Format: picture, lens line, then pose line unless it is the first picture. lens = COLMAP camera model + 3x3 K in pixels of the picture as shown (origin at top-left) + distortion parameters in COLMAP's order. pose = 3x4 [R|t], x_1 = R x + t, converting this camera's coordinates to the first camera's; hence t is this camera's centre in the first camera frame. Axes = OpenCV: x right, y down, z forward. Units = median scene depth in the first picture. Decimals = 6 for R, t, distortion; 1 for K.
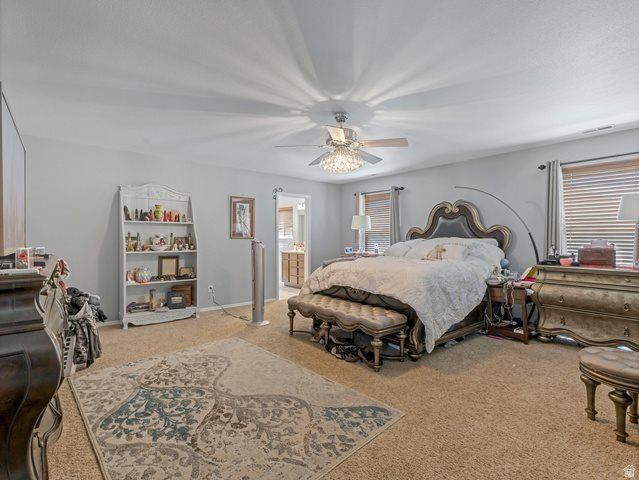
lens RADIAL K [[326.8, 0, 321.7], [0, 326.8, 239.8], [0, 0, 1]] dist [0.027803, -0.000491]
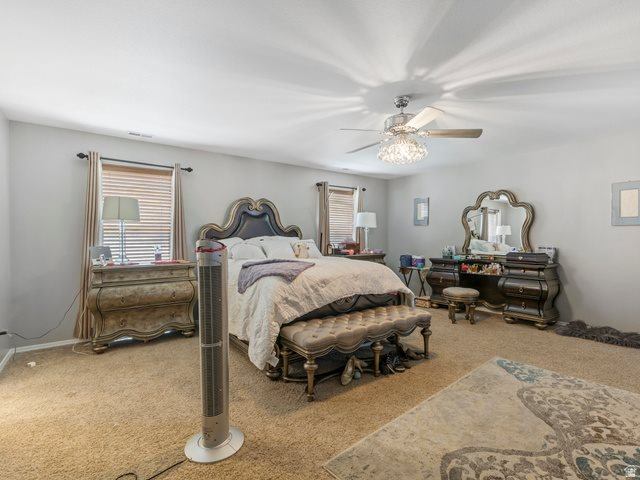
lens RADIAL K [[327.4, 0, 322.2], [0, 327.4, 239.8], [0, 0, 1]] dist [0.027803, -0.000491]
pose [[0.011933, -0.015472, 0.999809, -0.795541], [0.002493, 0.999878, 0.015443, -0.012531], [-0.999926, 0.002308, 0.011970, 1.138999]]
